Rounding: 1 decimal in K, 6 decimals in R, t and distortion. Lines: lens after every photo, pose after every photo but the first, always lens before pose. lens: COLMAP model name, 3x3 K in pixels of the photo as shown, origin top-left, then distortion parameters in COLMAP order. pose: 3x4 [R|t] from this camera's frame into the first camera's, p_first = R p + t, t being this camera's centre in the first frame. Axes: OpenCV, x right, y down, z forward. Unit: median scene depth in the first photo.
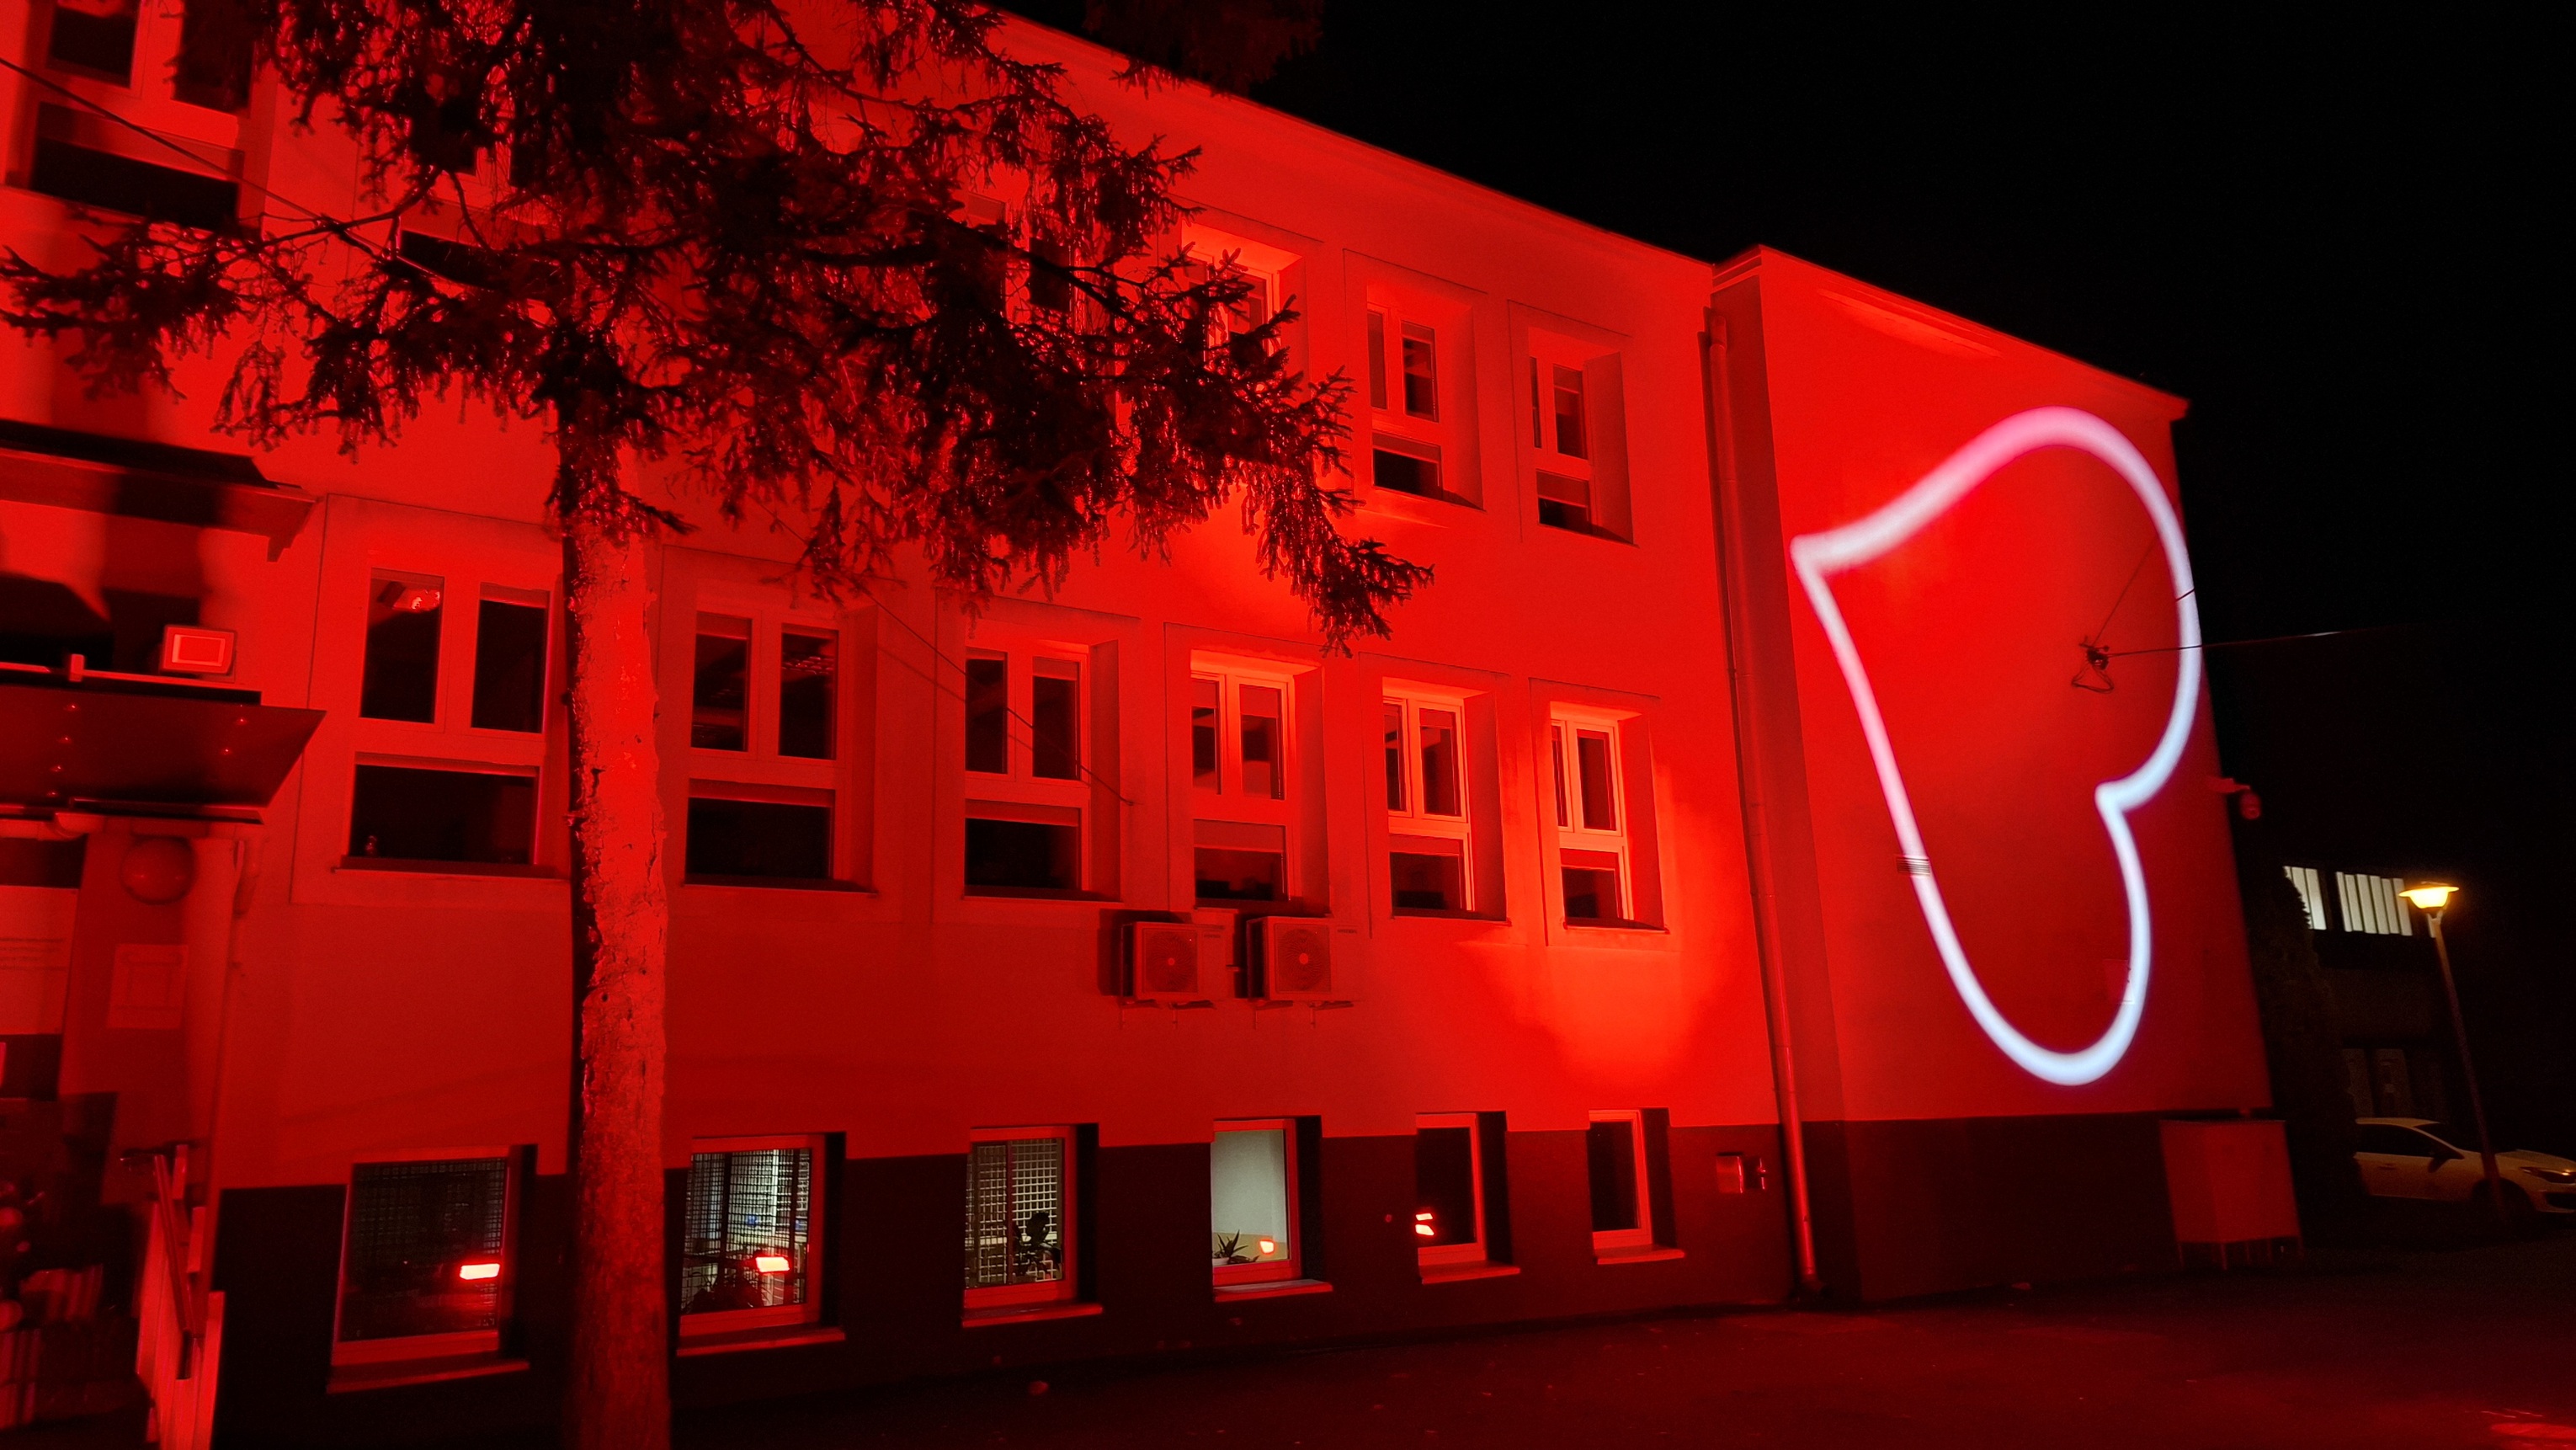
lens RADIAL K [[1785.6, 0, 1283.7], [0, 1785.6, 699.3], [0, 0, 1]] dist [0.090389, -0.120766]
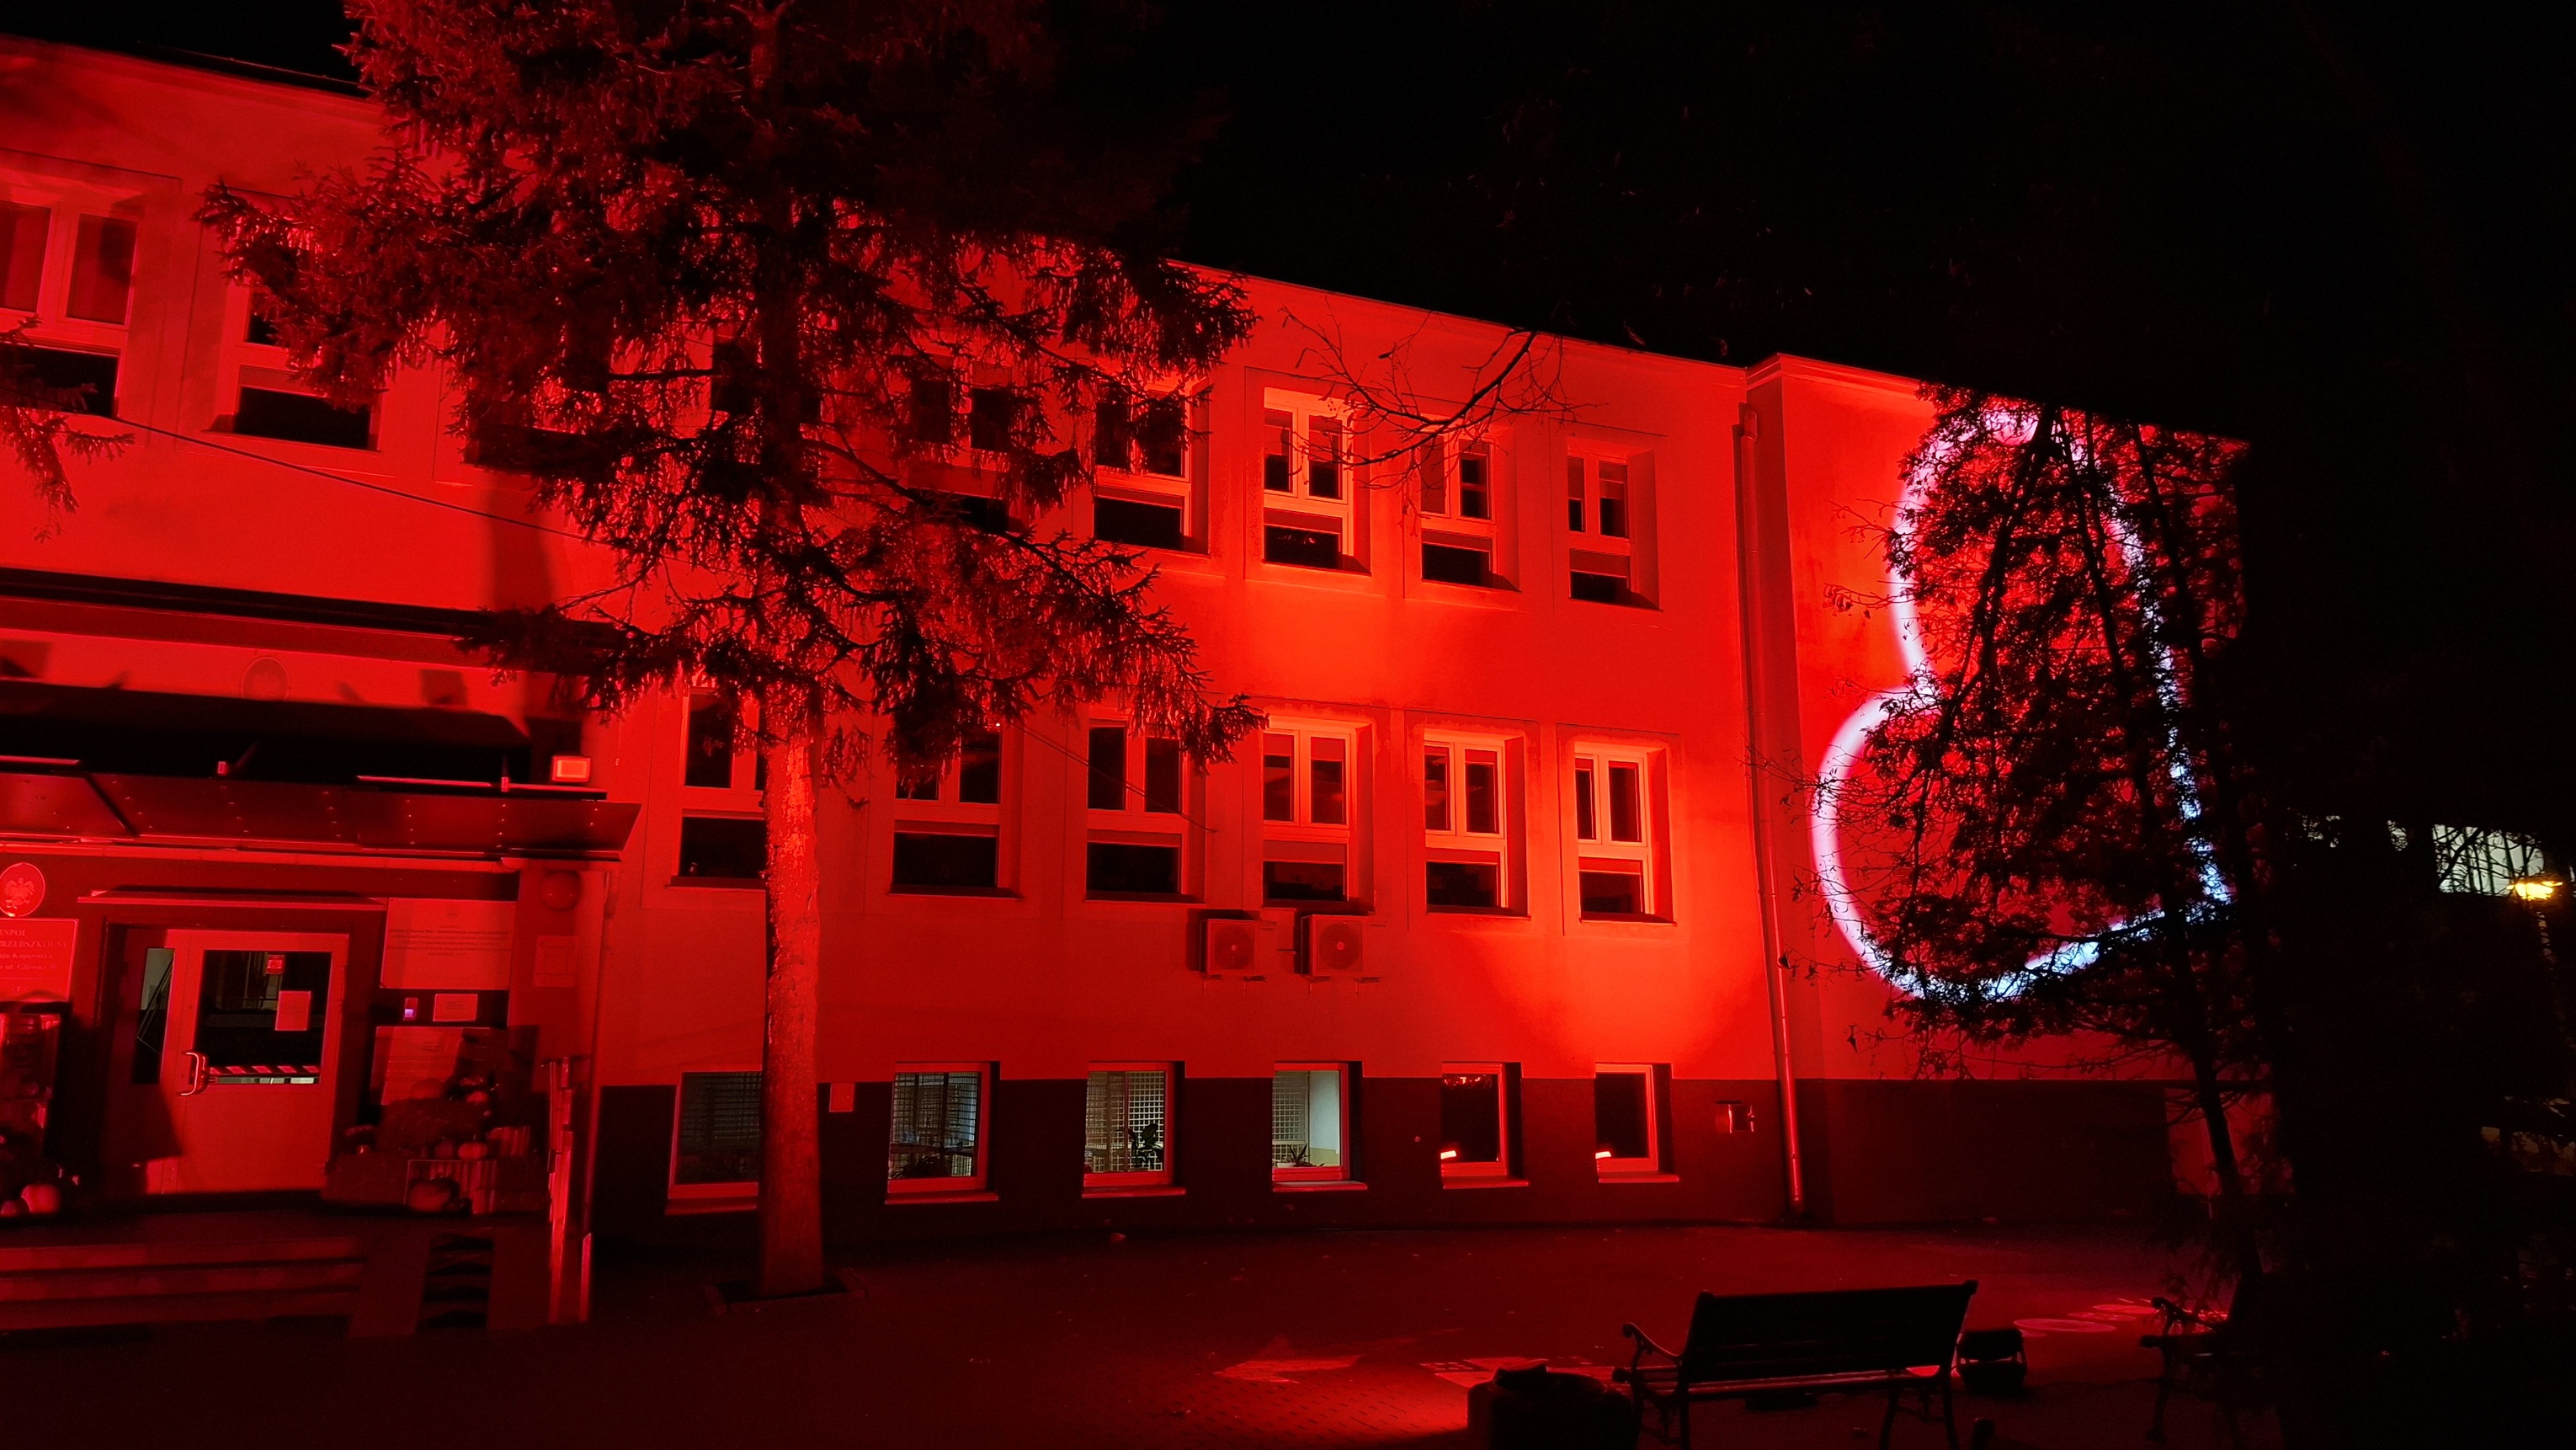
lens RADIAL K [[1792.0, 0, 1319.7], [0, 1792.0, 709.9], [0, 0, 1]] dist [0.093986, -0.122447]
pose [[0.985182, -0.008845, -0.171286, 0.221567], [0.013711, 0.999535, 0.027247, -0.068437], [0.170965, -0.029192, 0.984845, -0.325362]]
